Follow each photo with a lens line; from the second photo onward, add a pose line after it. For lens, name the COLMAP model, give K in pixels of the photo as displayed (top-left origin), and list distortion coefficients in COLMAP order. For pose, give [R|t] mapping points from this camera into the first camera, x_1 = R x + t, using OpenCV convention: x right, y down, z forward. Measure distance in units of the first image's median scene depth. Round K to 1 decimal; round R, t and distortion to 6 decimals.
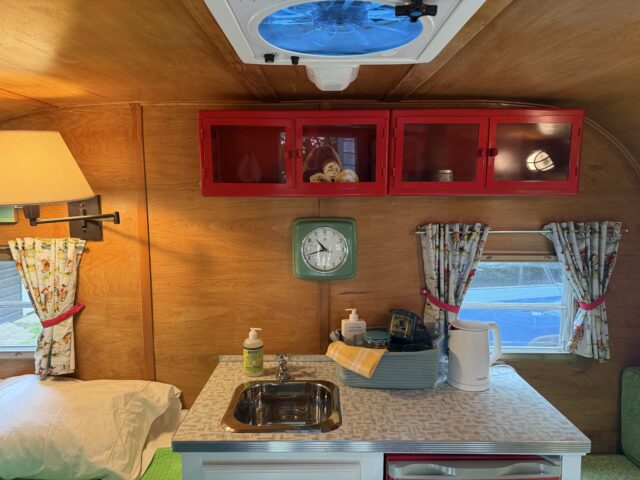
lens RADIAL K [[448.9, 0, 320.0], [0, 448.9, 240.0], [0, 0, 1]] dist [0.084656, -0.110233]
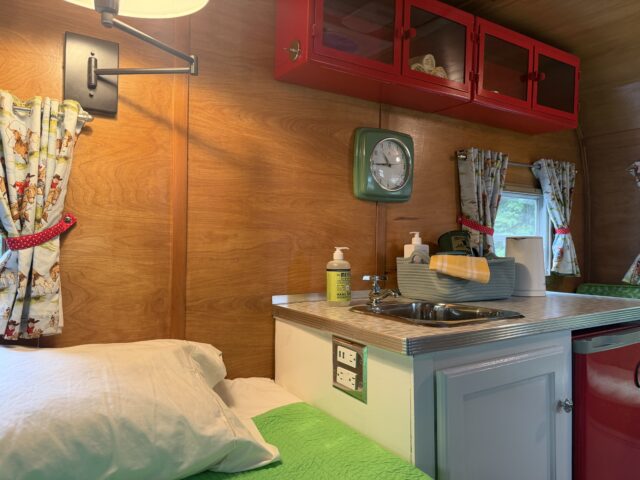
lens RADIAL K [[448.9, 0, 320.0], [0, 448.9, 240.0], [0, 0, 1]] dist [0.084656, -0.110233]
pose [[0.849625, 0.008930, 0.527312, -0.577832], [0.052388, 0.993482, -0.101235, 0.253885], [-0.524779, 0.113637, 0.843620, 0.334923]]
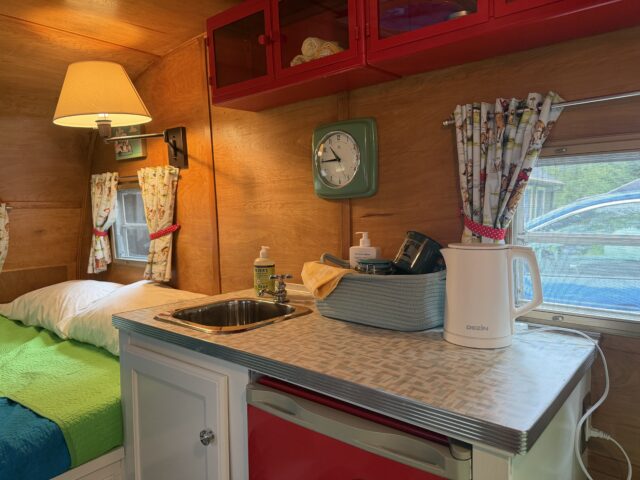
lens RADIAL K [[451.6, 0, 320.0], [0, 451.6, 240.0], [0, 0, 1]] dist [0.153368, -0.402143]
pose [[0.767807, 0.030385, -0.639960, 0.525734], [-0.051336, 0.998581, -0.014179, 0.184049], [0.638621, 0.043740, 0.768278, 0.342260]]
